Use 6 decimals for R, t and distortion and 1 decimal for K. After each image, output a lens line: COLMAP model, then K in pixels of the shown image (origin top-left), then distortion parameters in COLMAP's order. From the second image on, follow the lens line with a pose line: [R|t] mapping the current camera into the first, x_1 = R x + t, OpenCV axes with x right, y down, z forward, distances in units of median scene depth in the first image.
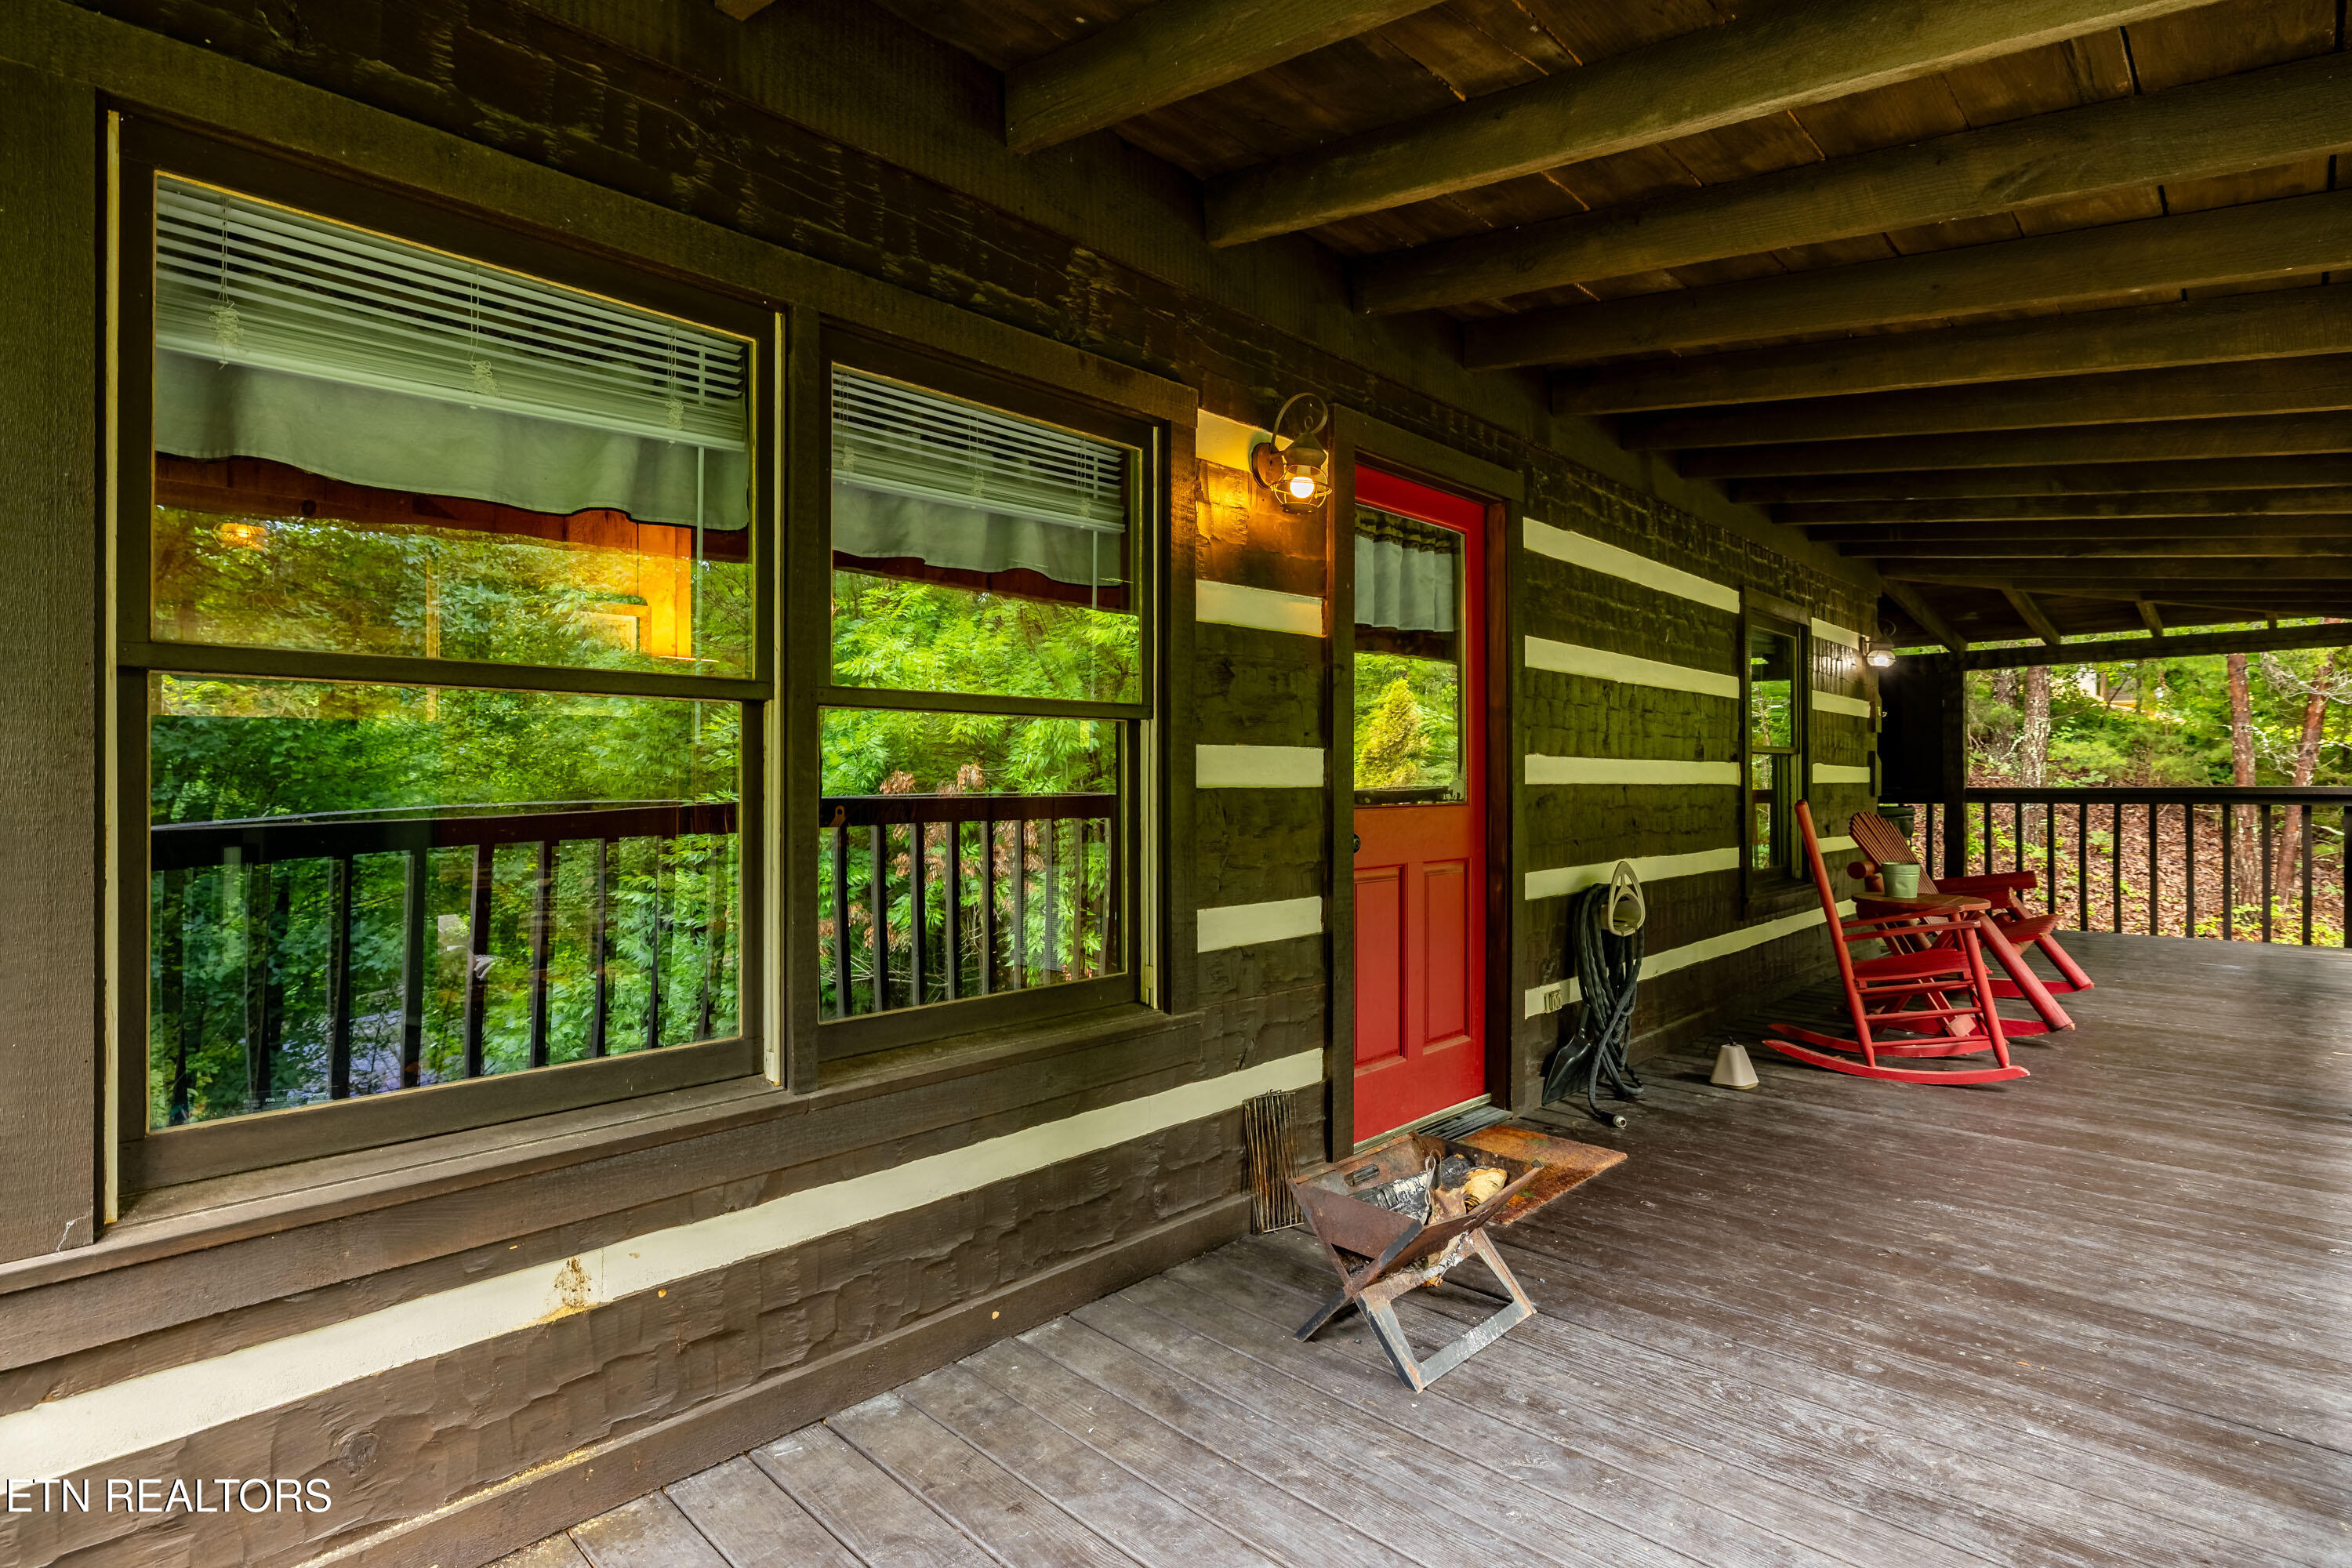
lens RADIAL K [[1178.3, 0, 1162.1], [0, 1178.3, 773.2], [0, 0, 1]] dist [-0.001477, -0.000765]
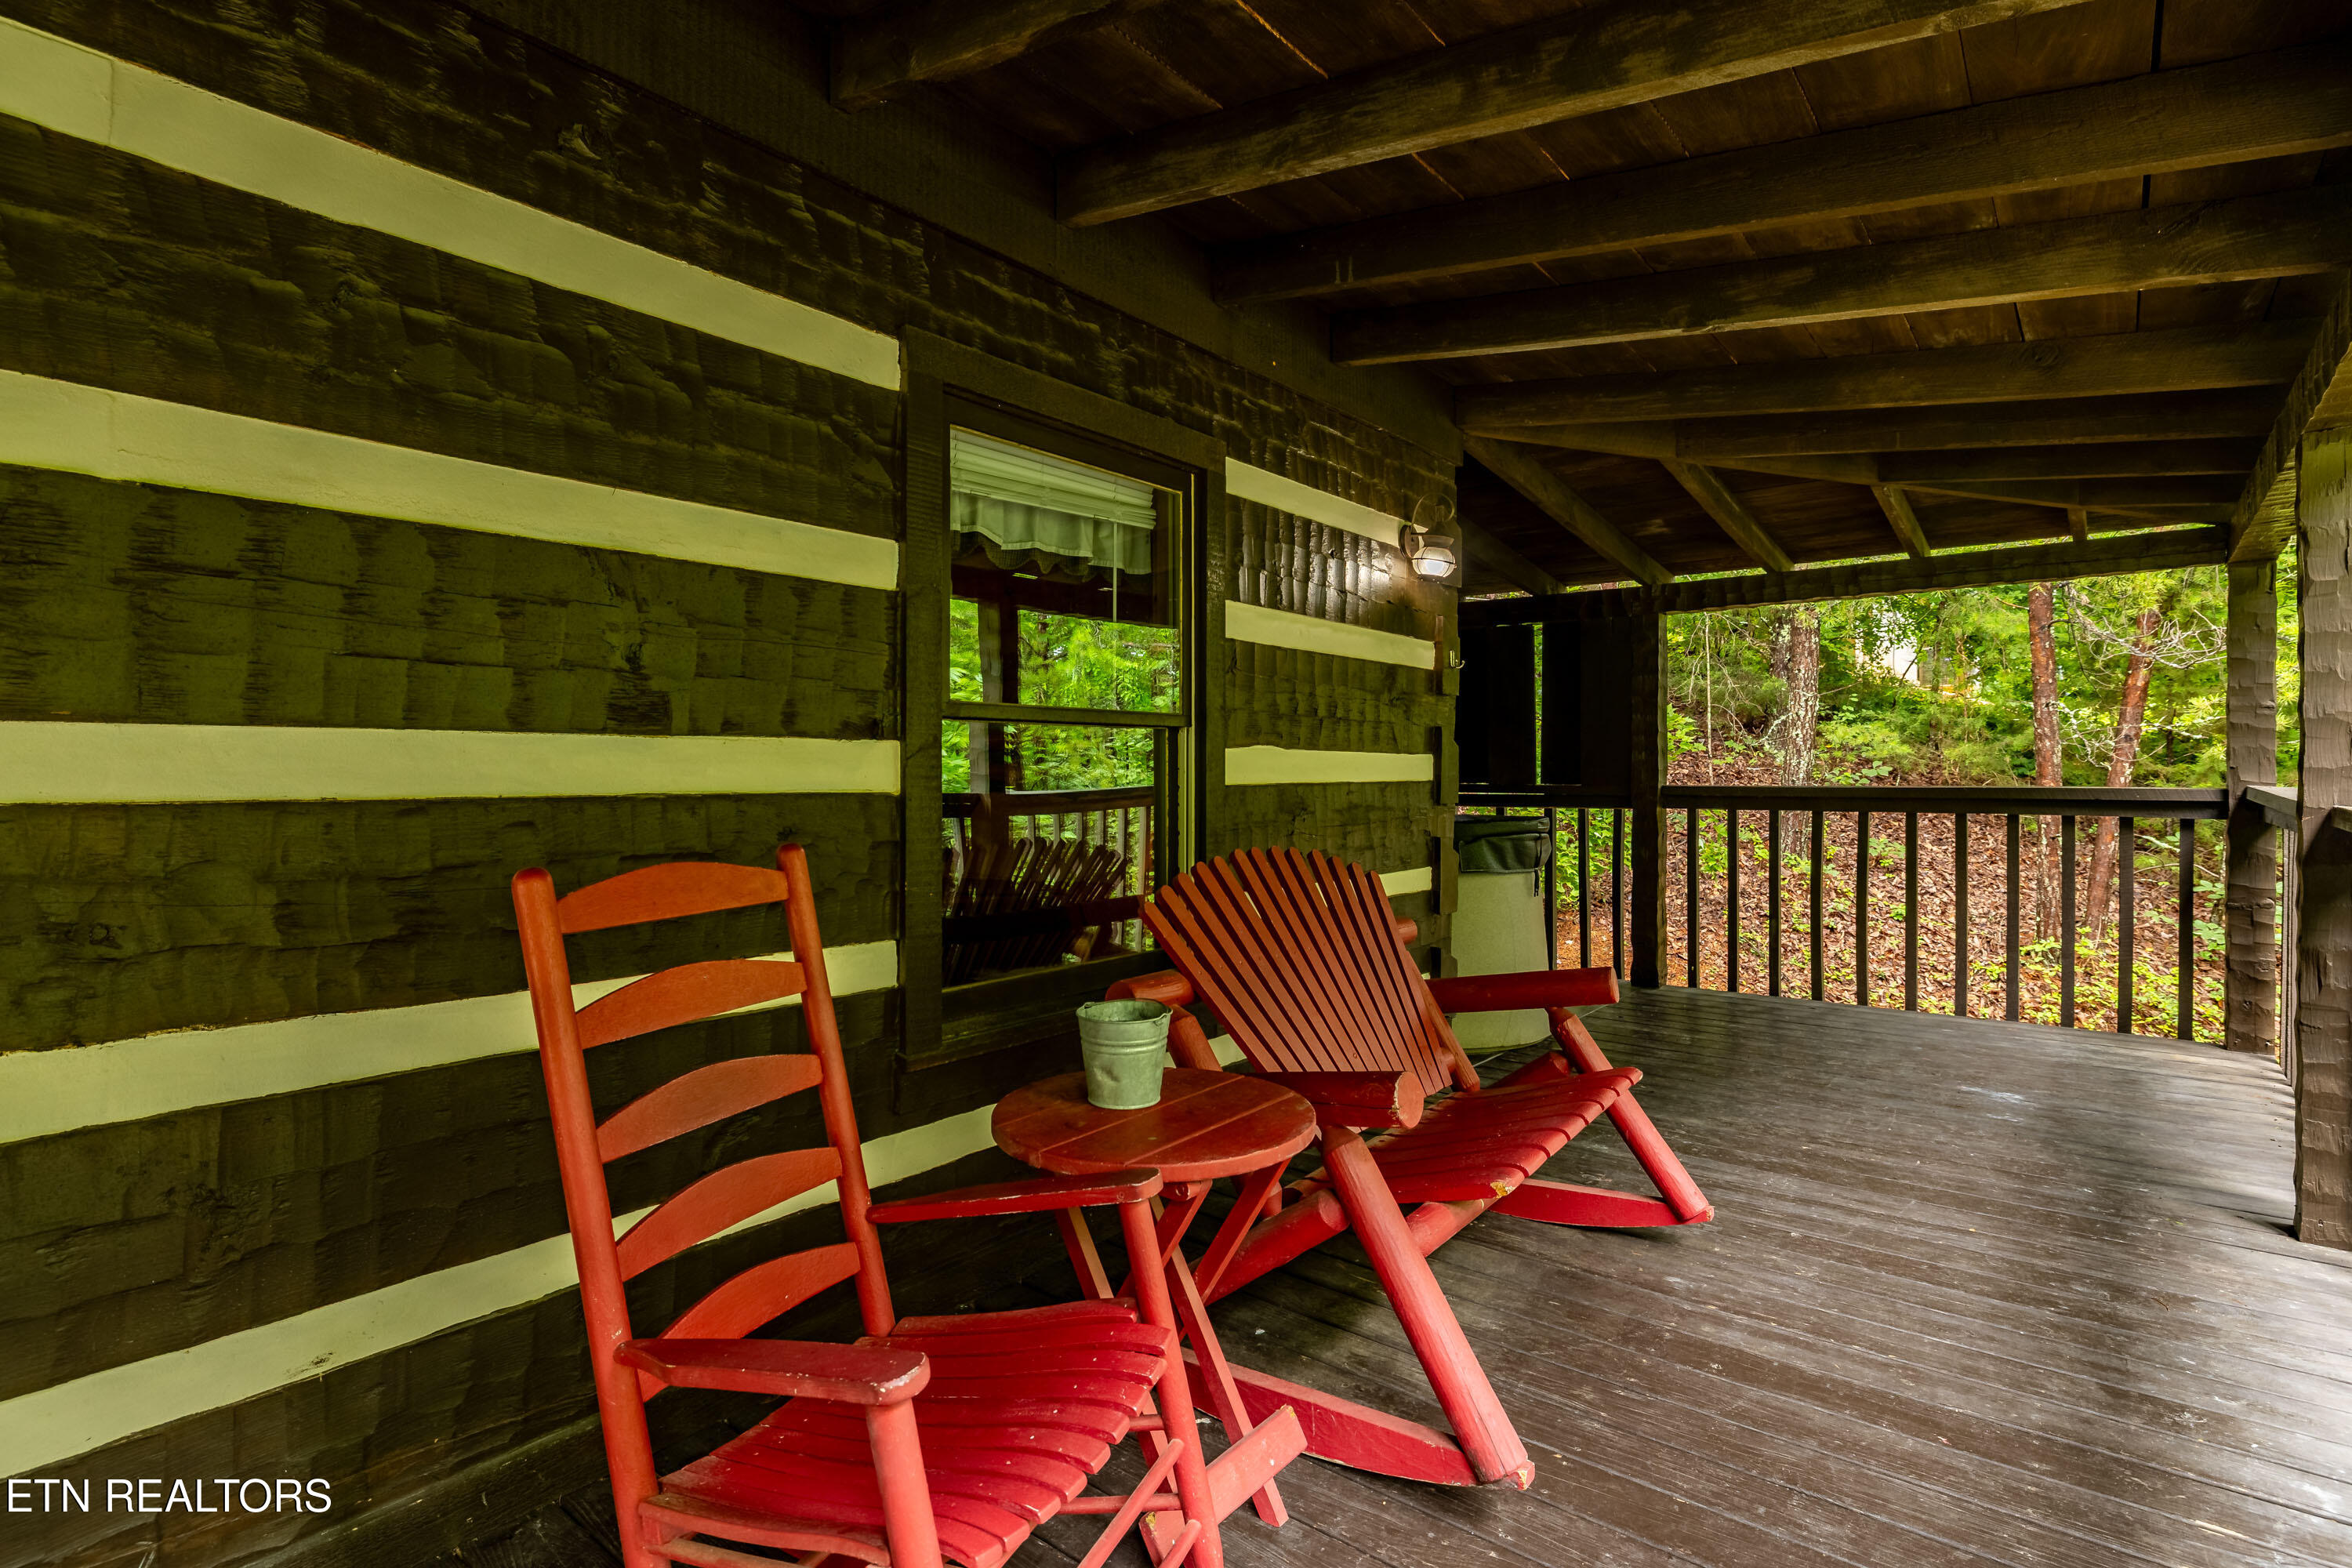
lens RADIAL K [[1178.3, 0, 1162.1], [0, 1178.3, 773.2], [0, 0, 1]] dist [-0.001477, -0.000765]
pose [[0.996109, 0.000698, 0.088129, 0.479436], [-0.001485, 0.999960, 0.008866, -0.001130], [-0.088119, -0.008962, 0.996070, 0.497708]]
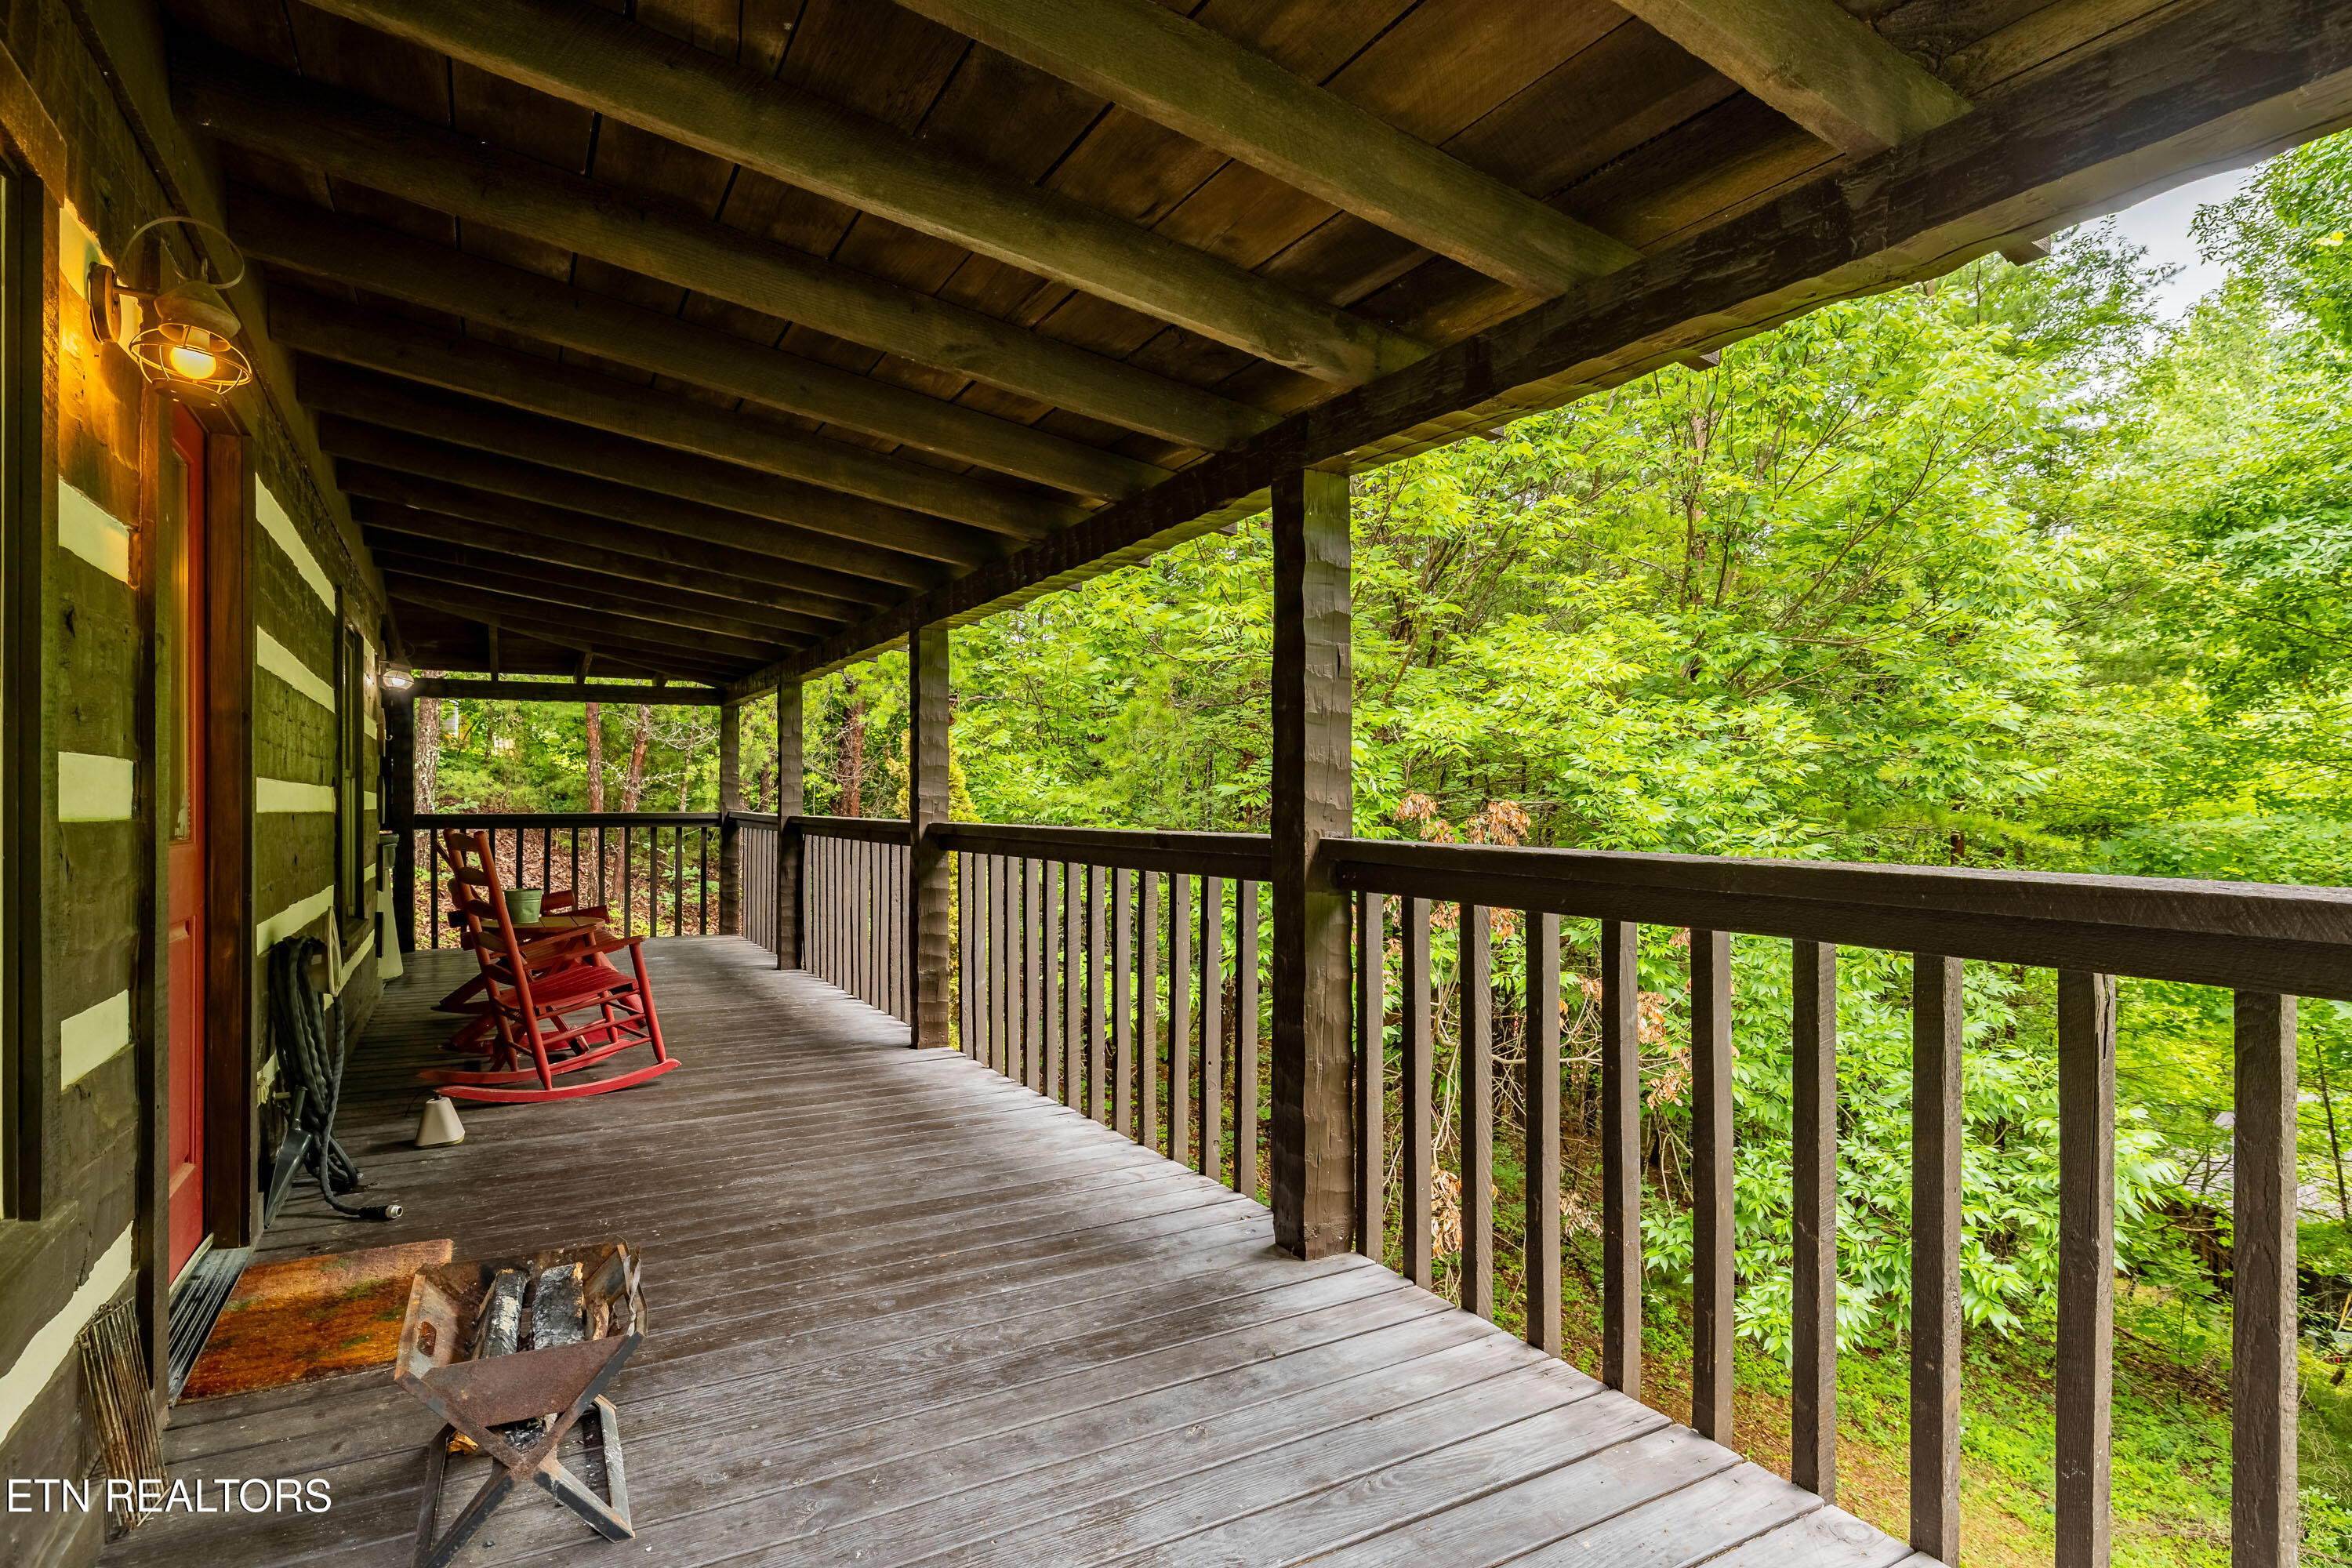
lens RADIAL K [[1216.9, 0, 1163.8], [0, 1216.9, 801.7], [0, 0, 1]] dist [-0.000569, 0.000315]
pose [[0.296390, 0.004489, 0.955056, -0.163579], [-0.006260, 0.999977, -0.002757, 0.000288], [-0.955047, -0.005162, 0.296411, 0.124685]]
